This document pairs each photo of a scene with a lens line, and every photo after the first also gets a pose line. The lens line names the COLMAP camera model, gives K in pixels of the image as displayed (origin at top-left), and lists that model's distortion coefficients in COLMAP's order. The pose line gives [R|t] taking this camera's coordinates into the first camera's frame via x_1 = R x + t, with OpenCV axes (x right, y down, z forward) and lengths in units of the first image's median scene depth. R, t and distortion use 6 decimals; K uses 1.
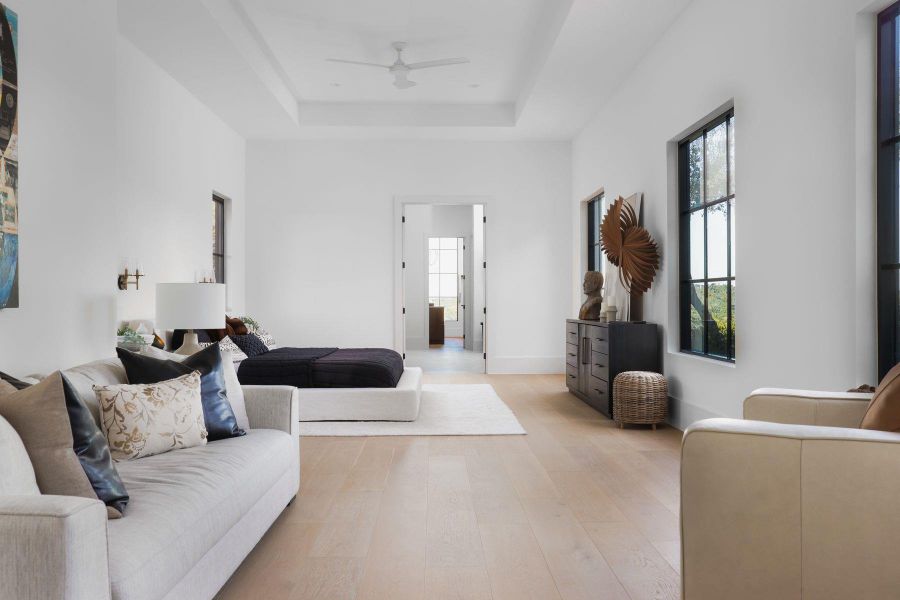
lens RADIAL K [[720.5, 0, 397.1], [0, 720.5, 304.8], [0, 0, 1]] dist [-0.010283, 0.049076]
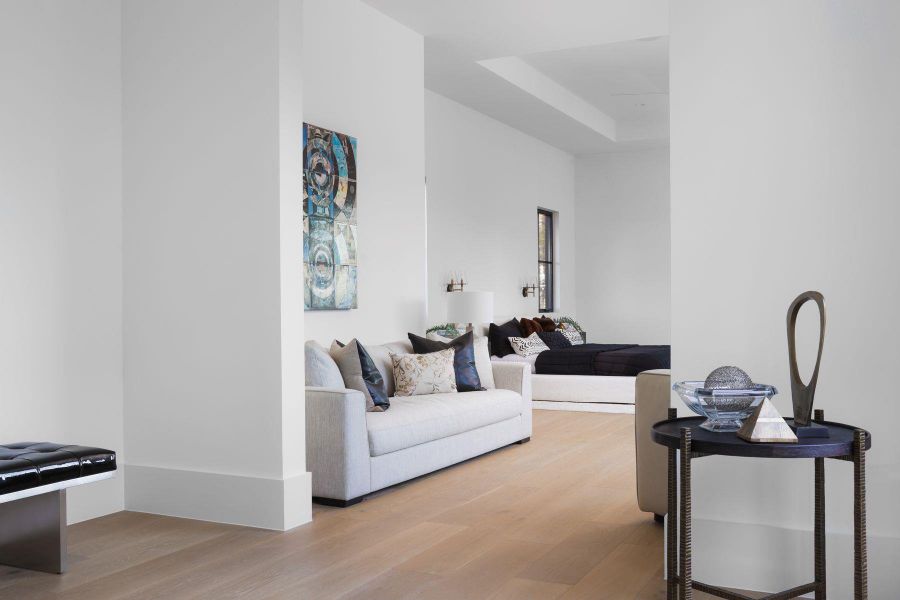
lens RADIAL K [[720.5, 0, 397.1], [0, 720.5, 304.8], [0, 0, 1]] dist [-0.010283, 0.049076]
pose [[0.878691, -0.008956, -0.477308, 0.384095], [0.007707, 0.999960, -0.004574, 0.002929], [0.477329, 0.000341, 0.878724, -0.470613]]
